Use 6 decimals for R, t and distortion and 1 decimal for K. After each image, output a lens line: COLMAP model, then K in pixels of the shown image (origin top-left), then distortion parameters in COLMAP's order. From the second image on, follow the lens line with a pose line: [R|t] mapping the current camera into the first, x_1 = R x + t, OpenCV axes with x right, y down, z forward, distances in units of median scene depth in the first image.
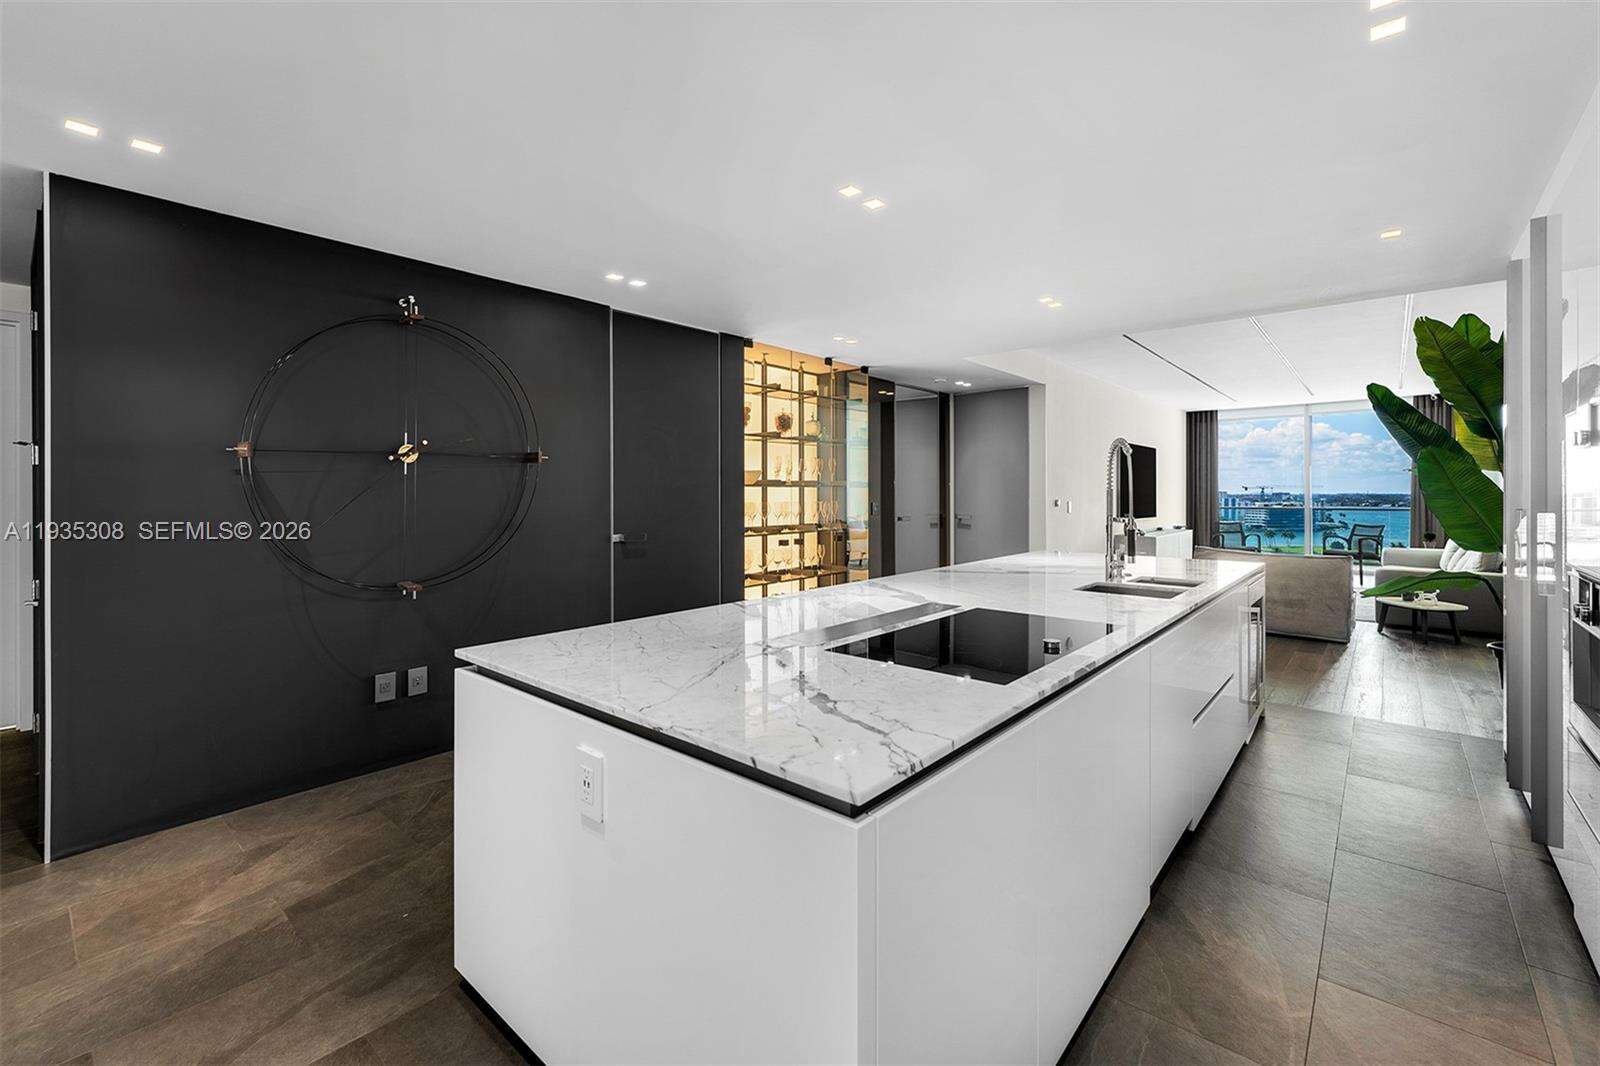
lens RADIAL K [[666.3, 0, 804.0], [0, 666.3, 498.8], [0, 0, 1]] dist [0.000060, -0.000042]
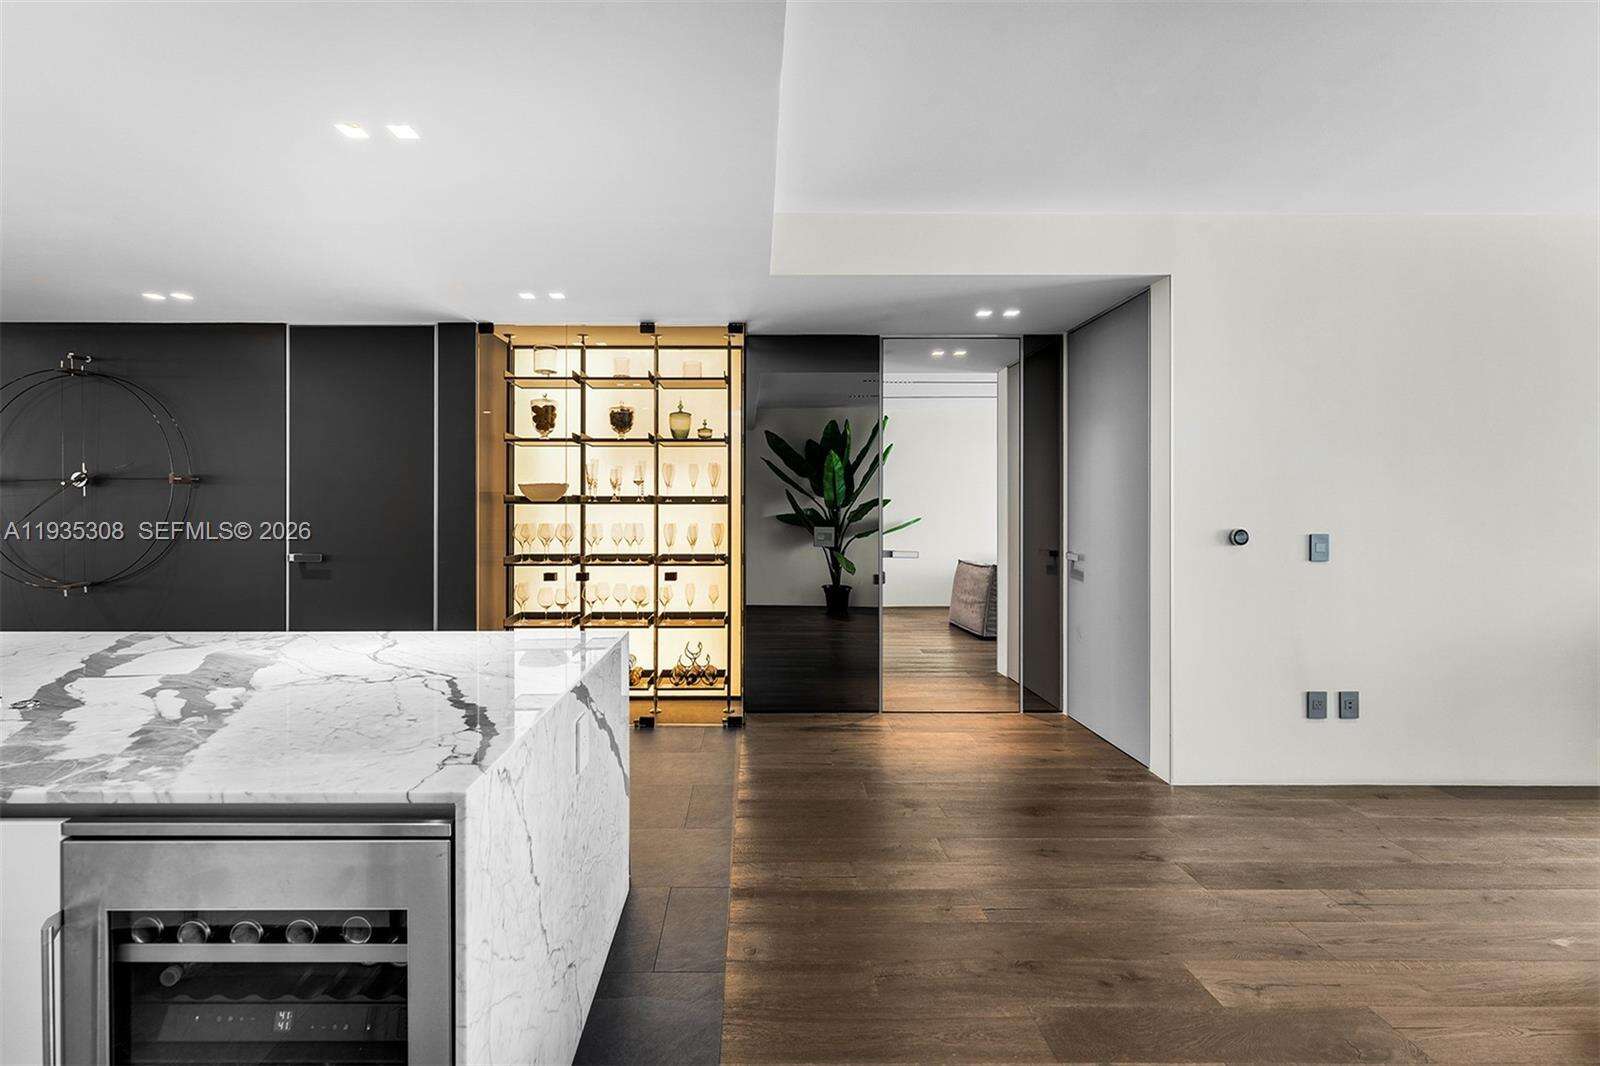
lens RADIAL K [[643.1, 0, 772.6], [0, 643.1, 514.3], [0, 0, 1]] dist [0.001119, -0.000014]
pose [[0.659356, 0.004996, -0.751814, 0.630068], [-0.008615, 0.999962, -0.000910, -0.006808], [0.751781, 0.007077, 0.659375, 0.638335]]
